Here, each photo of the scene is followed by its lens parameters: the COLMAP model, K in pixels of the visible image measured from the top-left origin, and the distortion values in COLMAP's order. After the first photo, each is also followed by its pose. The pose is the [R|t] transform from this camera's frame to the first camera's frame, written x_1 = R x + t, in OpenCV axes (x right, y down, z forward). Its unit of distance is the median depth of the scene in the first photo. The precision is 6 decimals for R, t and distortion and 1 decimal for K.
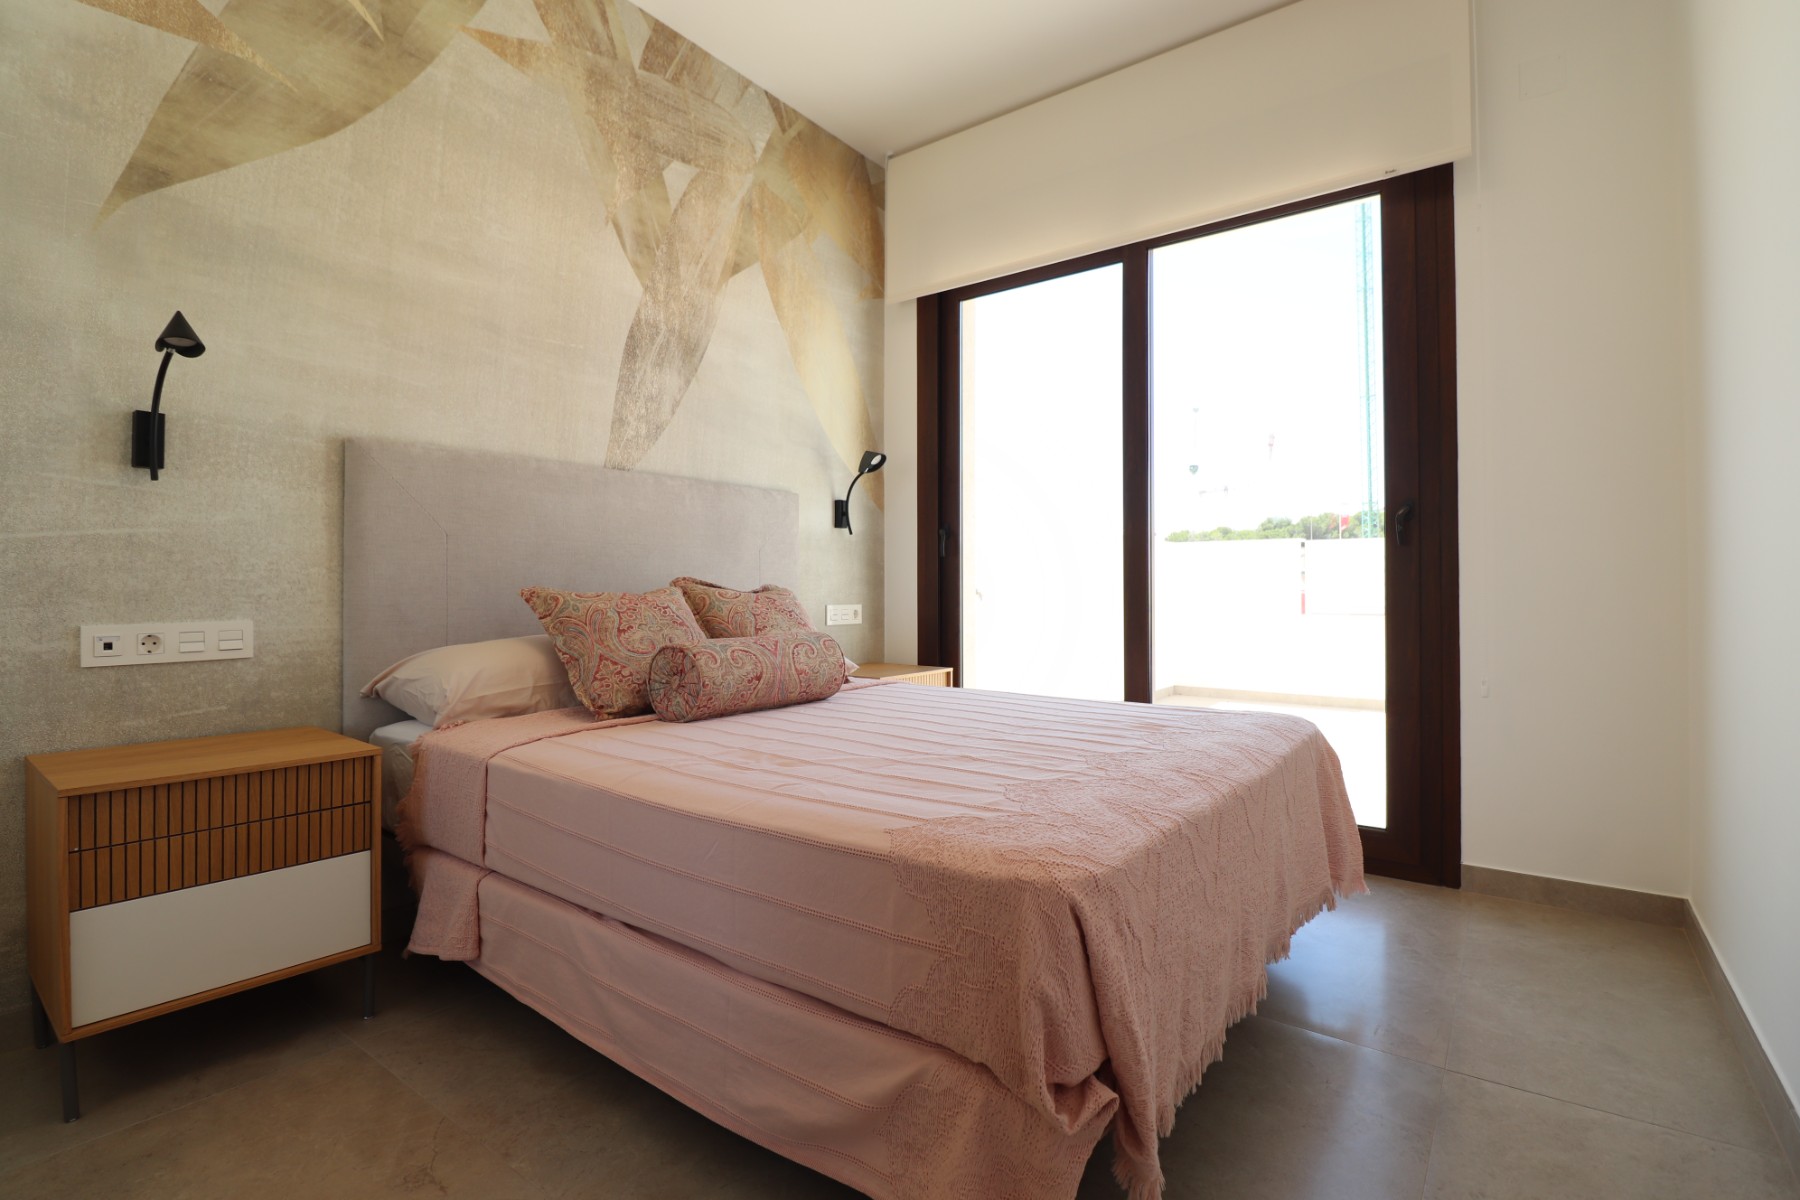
lens RADIAL K [[834.9, 0, 919.5], [0, 834.9, 592.5], [0, 0, 1]] dist [-0.004551, -0.010640]
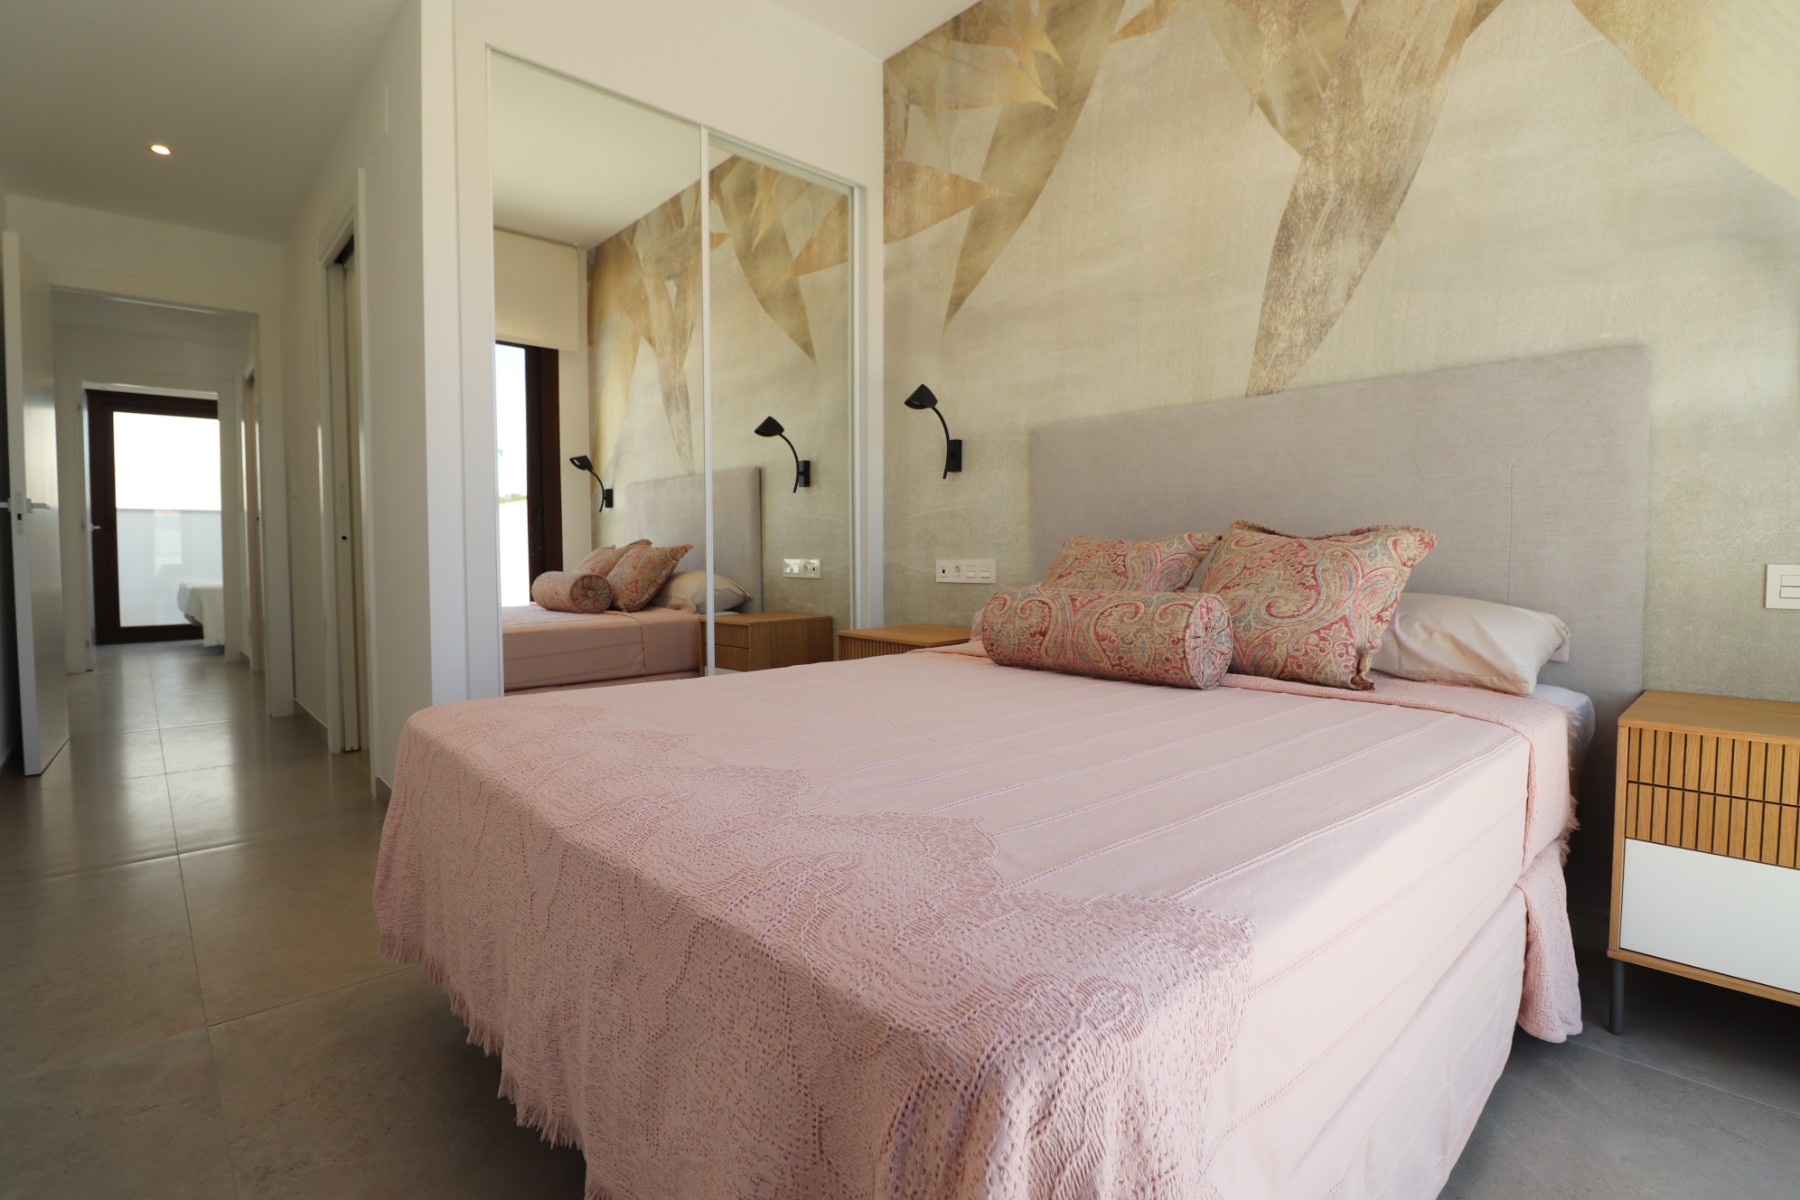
lens RADIAL K [[834.9, 0, 912.7], [0, 834.9, 593.9], [0, 0, 1]] dist [-0.004551, -0.010640]
pose [[-0.185231, 0.052900, -0.981270, 0.547081], [0.002016, 0.998568, 0.053452, 0.009401], [0.982693, 0.007923, -0.185072, 0.799097]]
